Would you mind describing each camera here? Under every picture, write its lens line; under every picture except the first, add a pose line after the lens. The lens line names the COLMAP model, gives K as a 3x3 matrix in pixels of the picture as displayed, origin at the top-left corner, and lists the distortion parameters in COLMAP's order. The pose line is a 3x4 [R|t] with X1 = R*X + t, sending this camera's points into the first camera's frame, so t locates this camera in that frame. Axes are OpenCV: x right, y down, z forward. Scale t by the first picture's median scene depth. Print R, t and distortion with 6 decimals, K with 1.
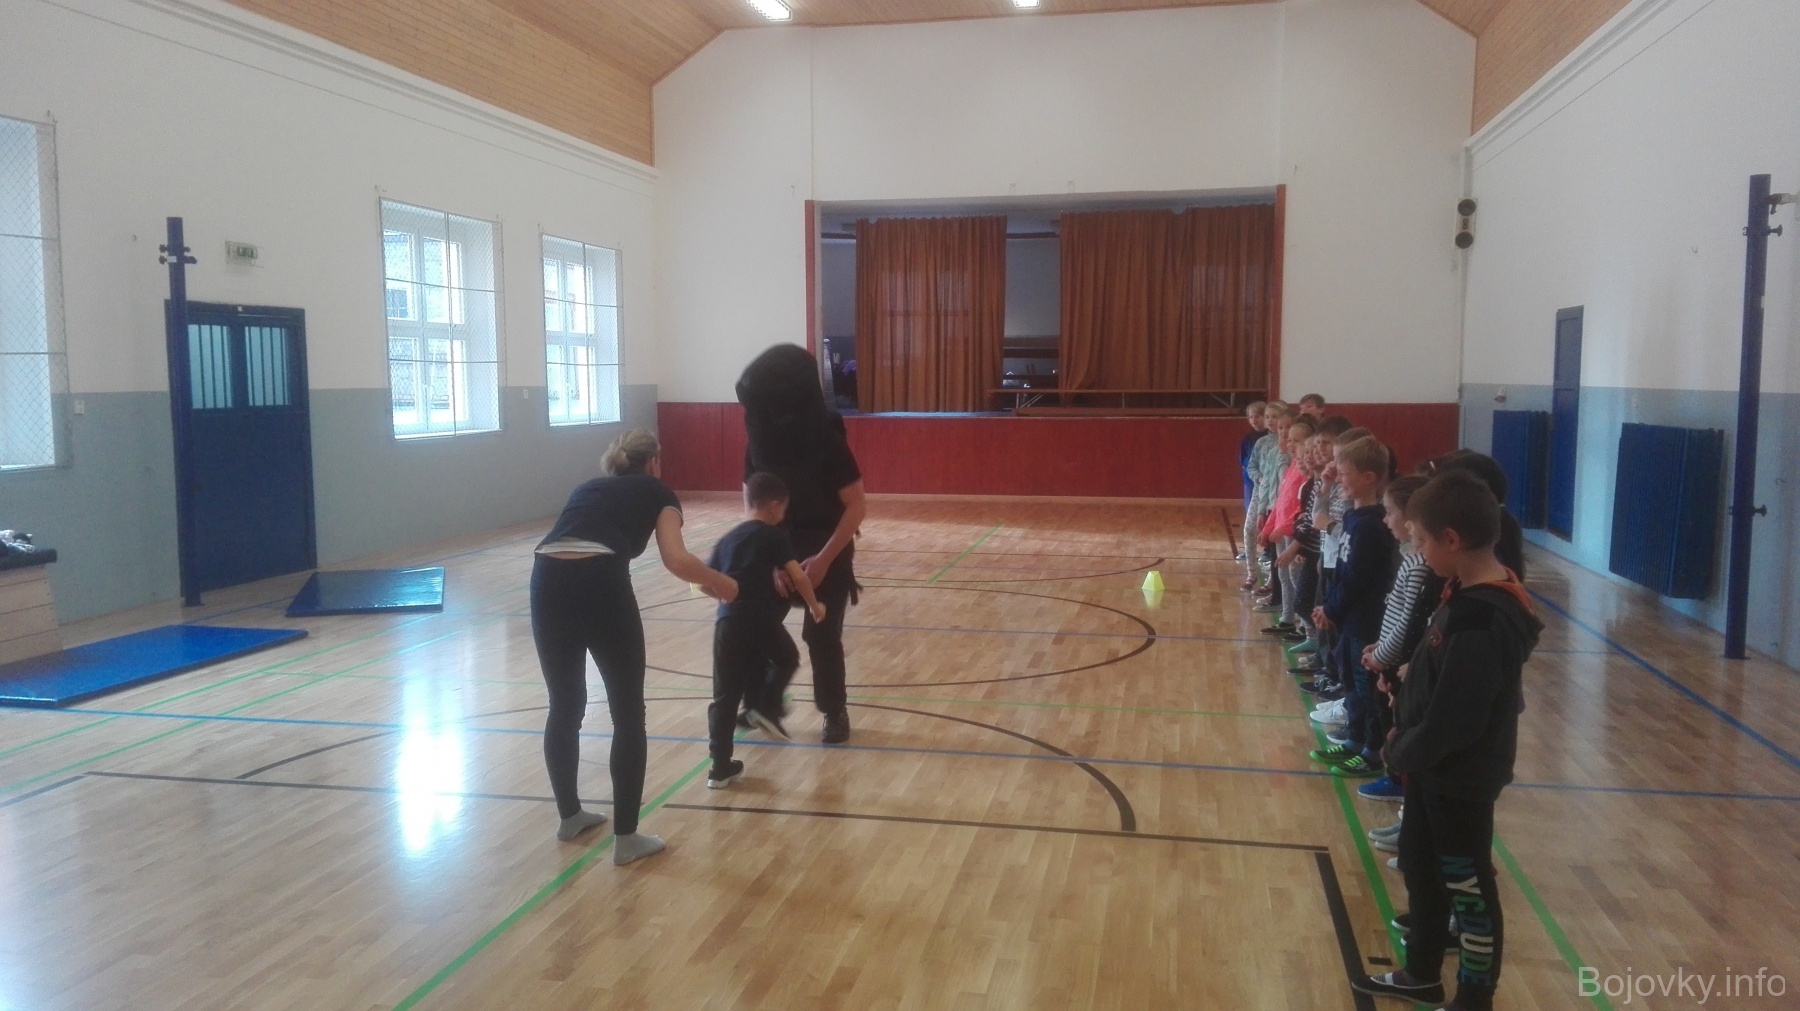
lens RADIAL K [[1416.5, 0, 896.5], [0, 1416.5, 514.3], [0, 0, 1]] dist [0.116077, -0.202079]
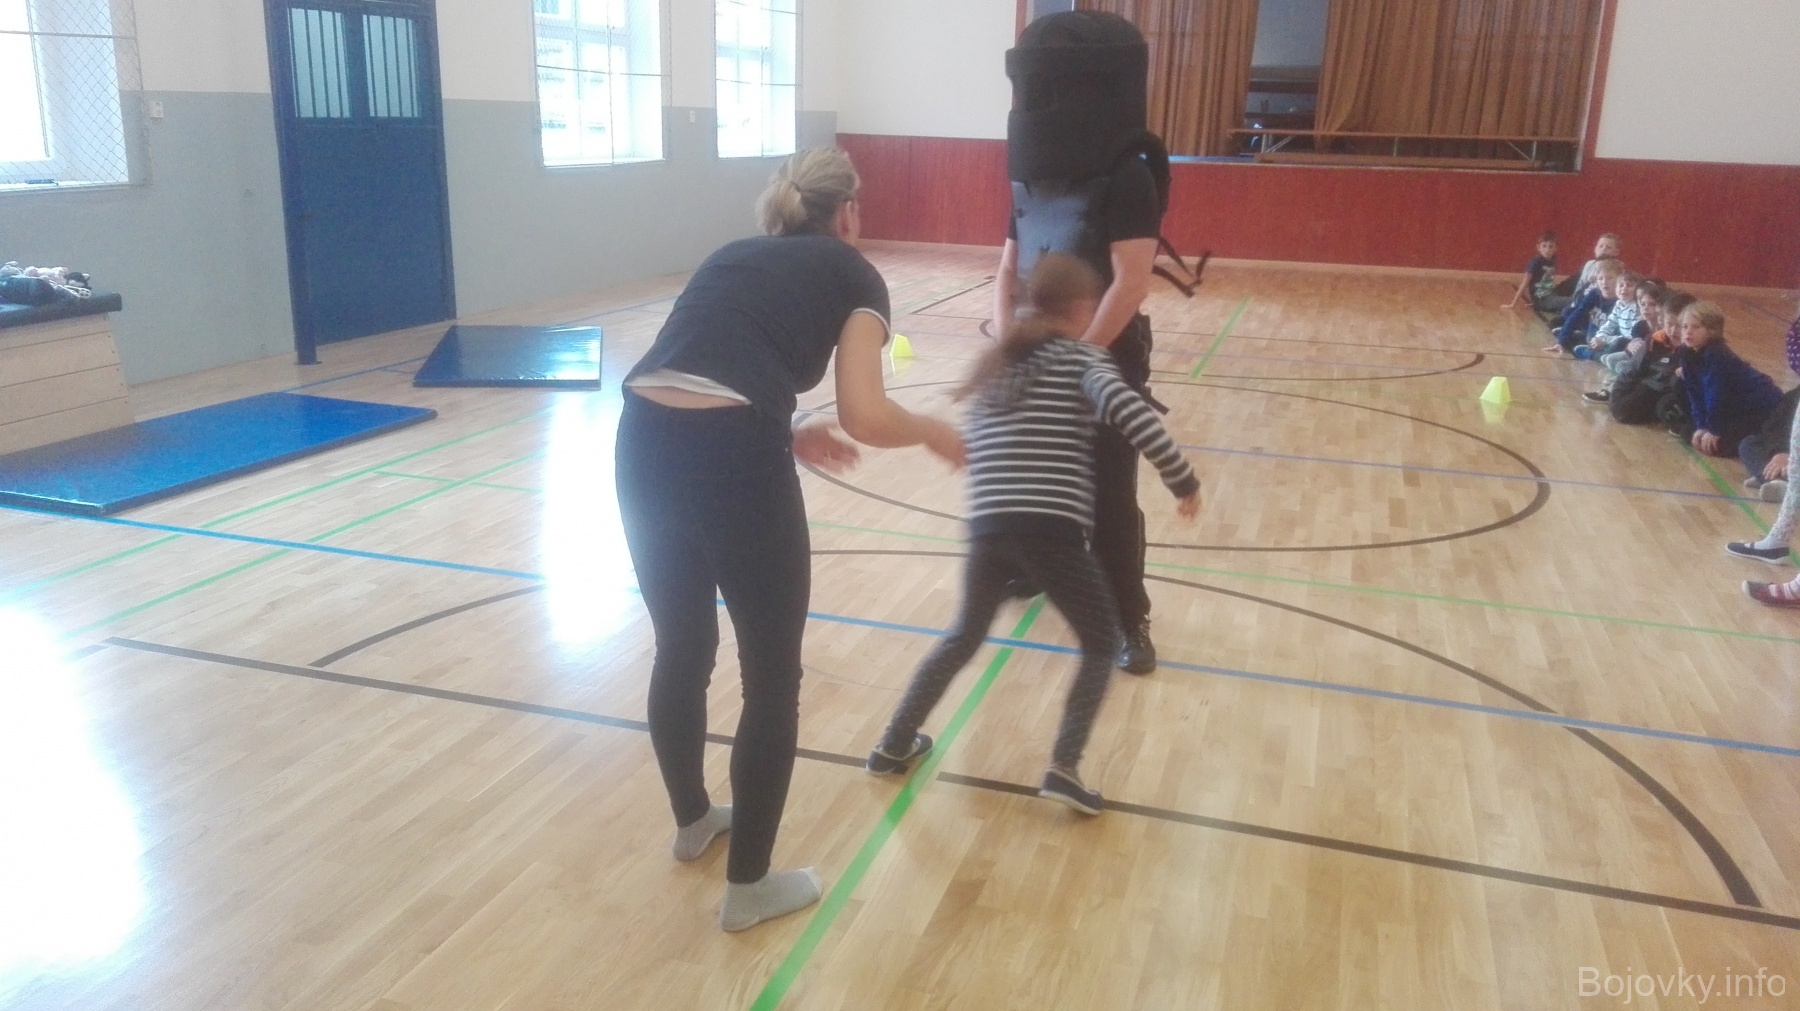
lens RADIAL K [[1413.5, 0, 896.1], [0, 1413.5, 517.9], [0, 0, 1]] dist [0.114573, -0.195152]
pose [[0.993760, 0.059522, -0.094335, -0.062293], [-0.041707, 0.982660, 0.180663, -0.011030], [0.103453, -0.175601, 0.979011, 0.191240]]
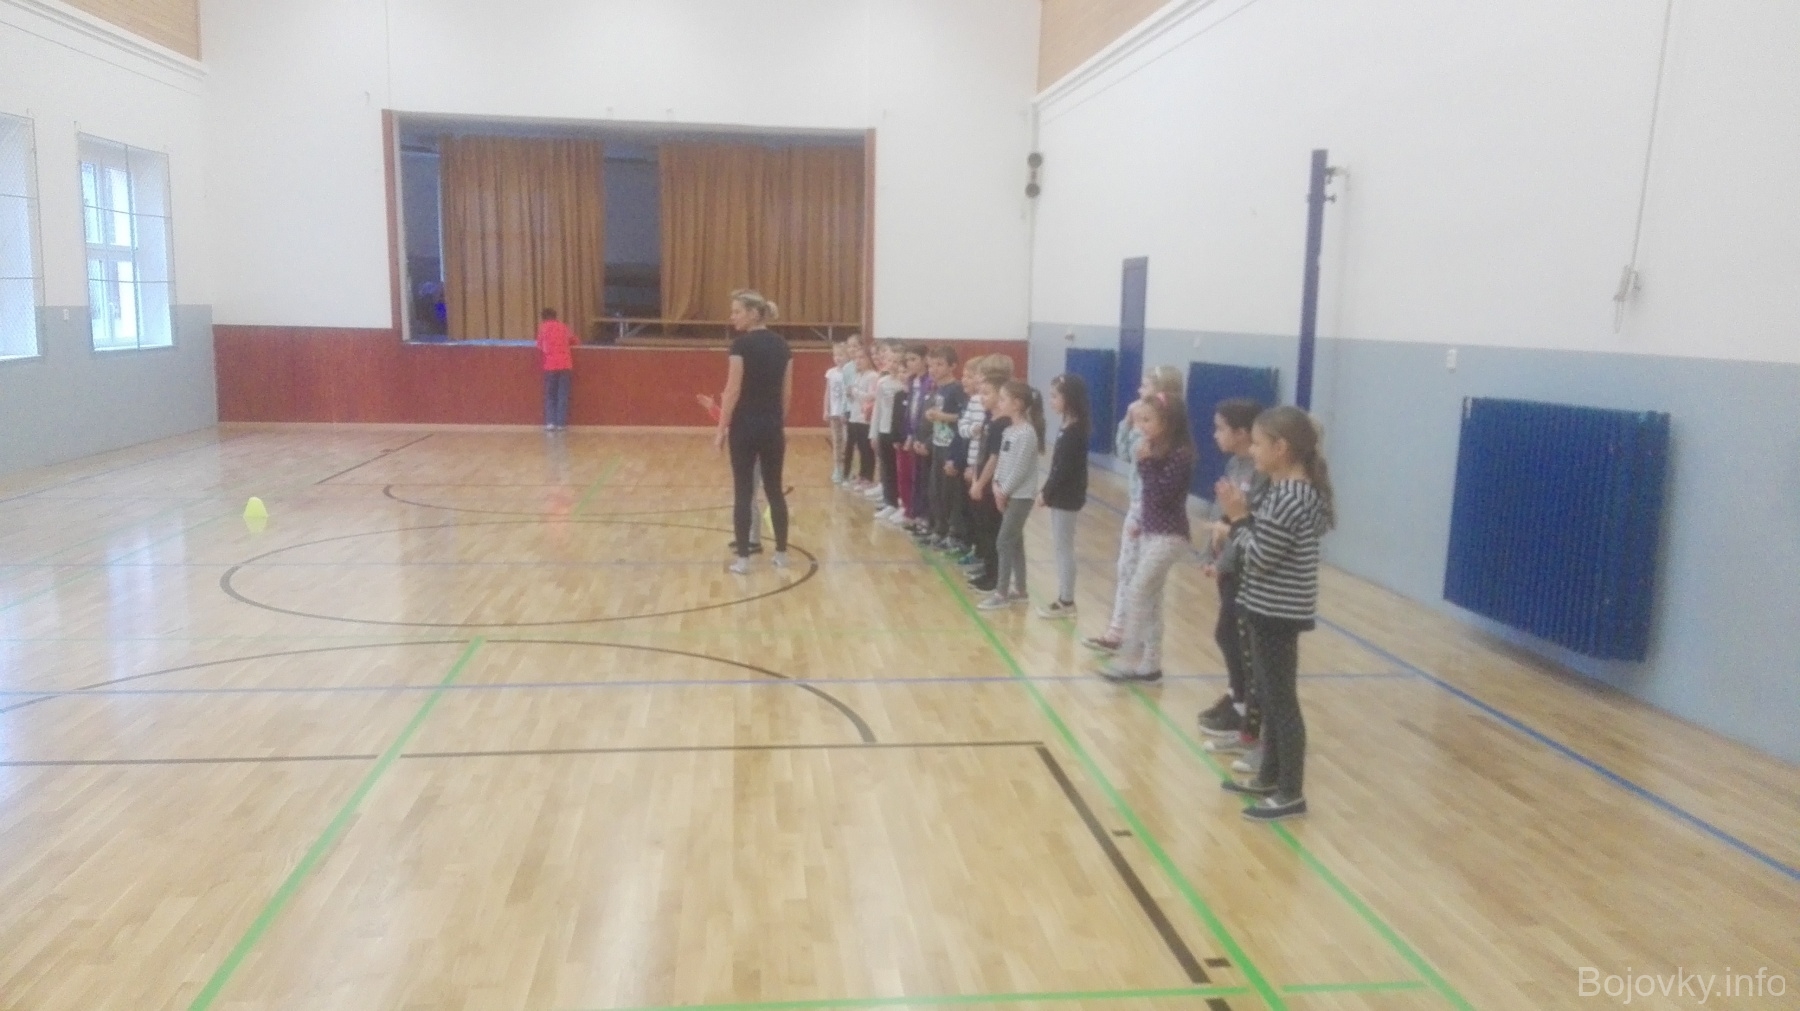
lens RADIAL K [[1404.3, 0, 896.1], [0, 1404.3, 513.8], [0, 0, 1]] dist [0.116285, -0.179857]
pose [[0.951167, -0.026293, 0.307554, -0.065572], [0.010370, 0.998525, 0.053293, -0.004092], [-0.308502, -0.047501, 0.950037, -0.007639]]
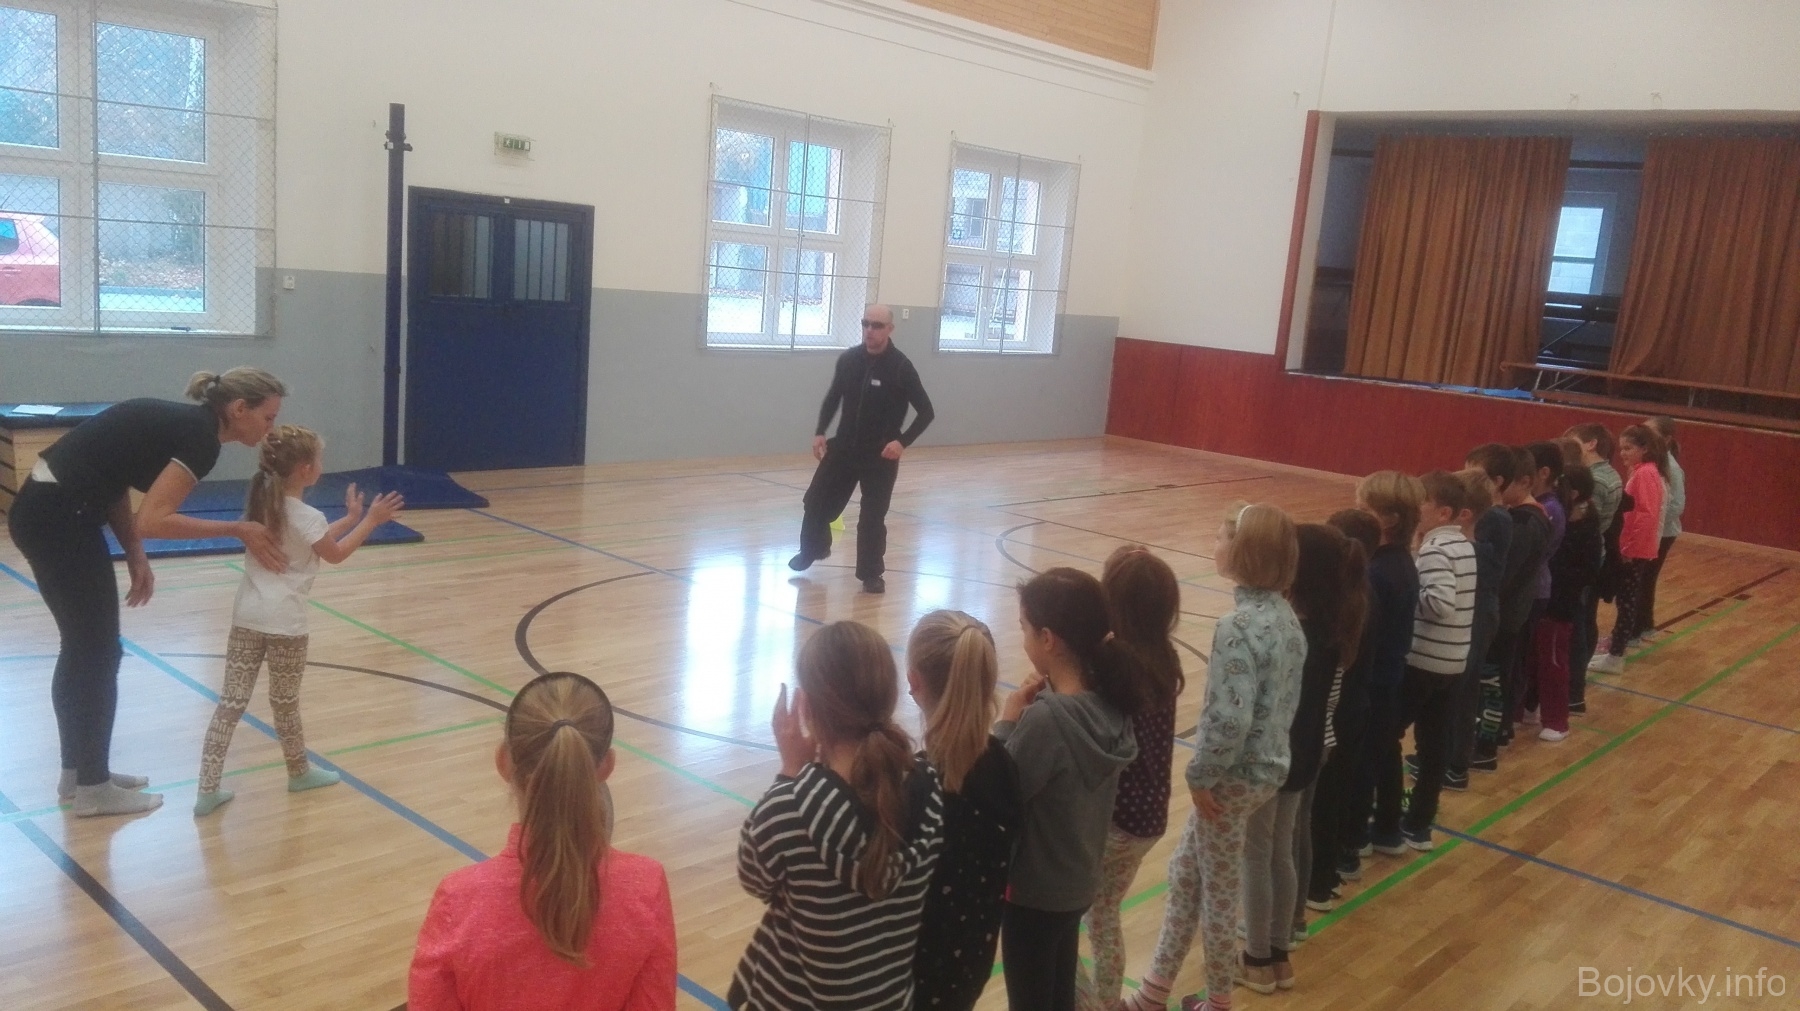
lens RADIAL K [[1413.5, 0, 896.1], [0, 1413.5, 517.9], [0, 0, 1]] dist [0.114573, -0.195152]
pose [[0.854319, 0.166086, -0.492498, 0.307976], [-0.137271, 0.986025, 0.094400, -0.055023], [0.501294, -0.013042, 0.865179, 0.262001]]
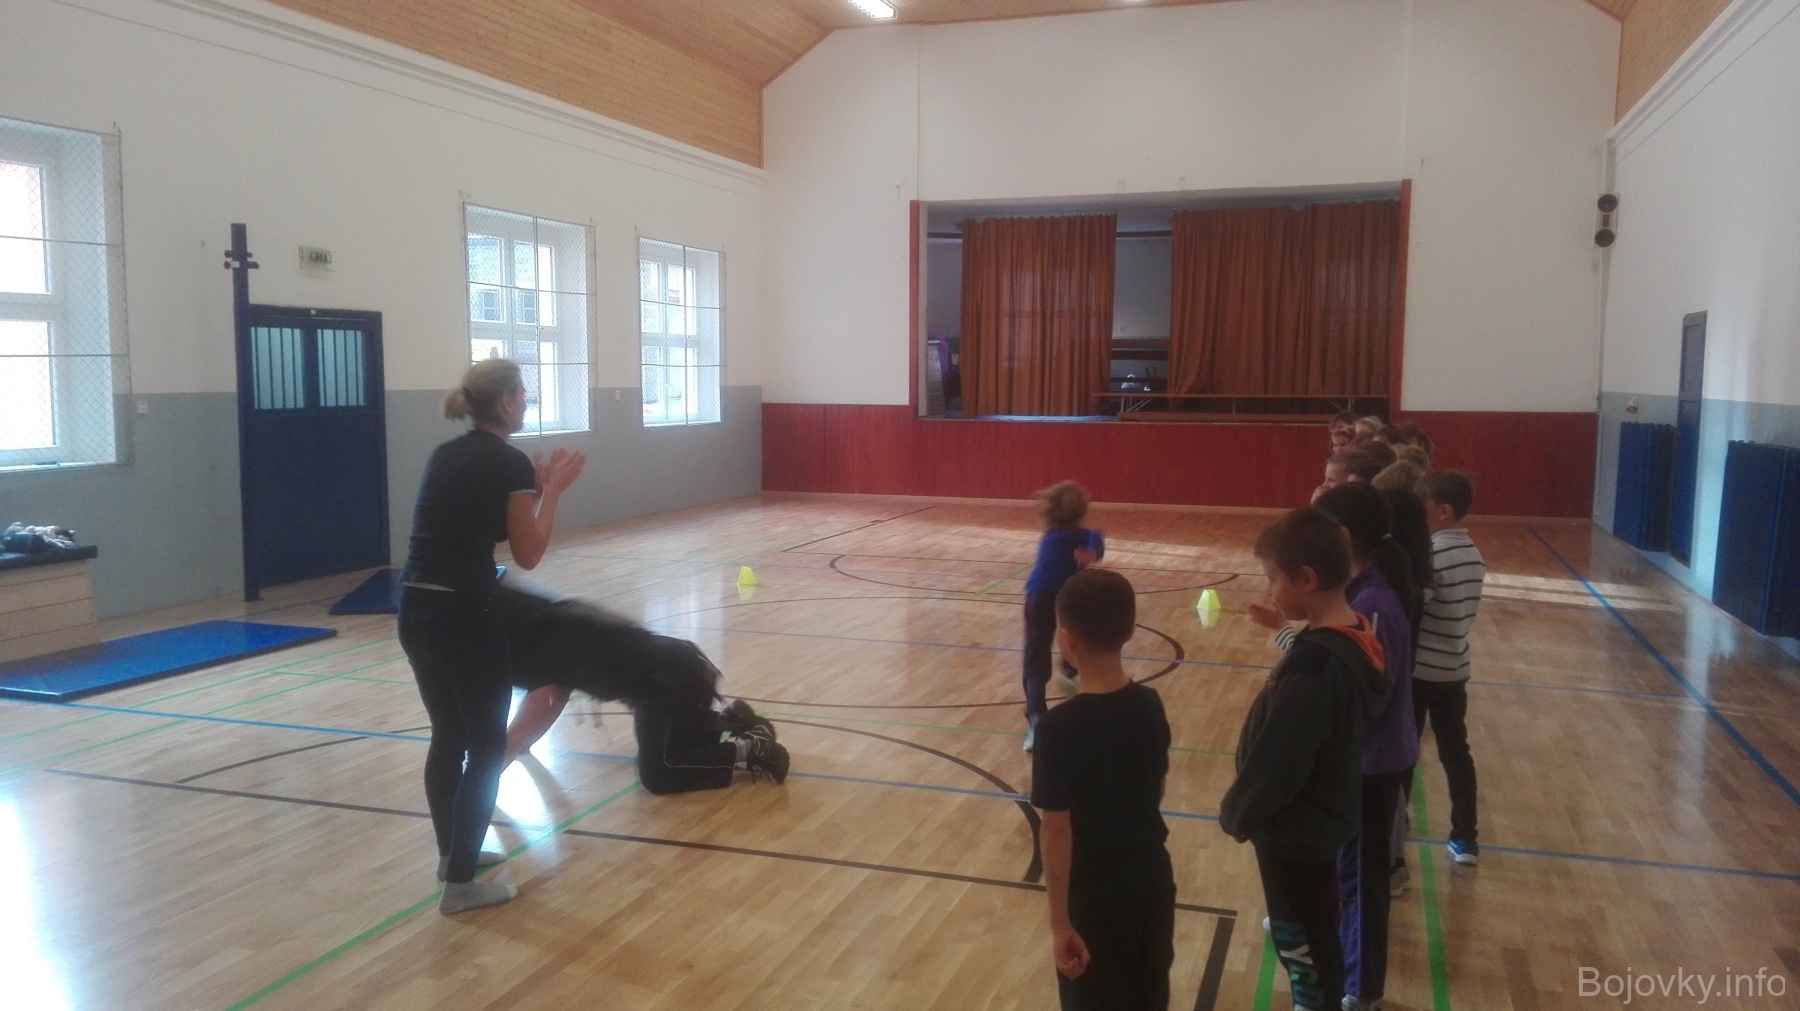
lens RADIAL K [[1416.5, 0, 896.5], [0, 1416.5, 514.3], [0, 0, 1]] dist [0.116077, -0.202079]
pose [[0.992624, 0.019051, -0.119726, 0.083525], [-0.018826, 0.999818, 0.003009, -0.009010], [0.119761, -0.000732, 0.992802, 0.028598]]
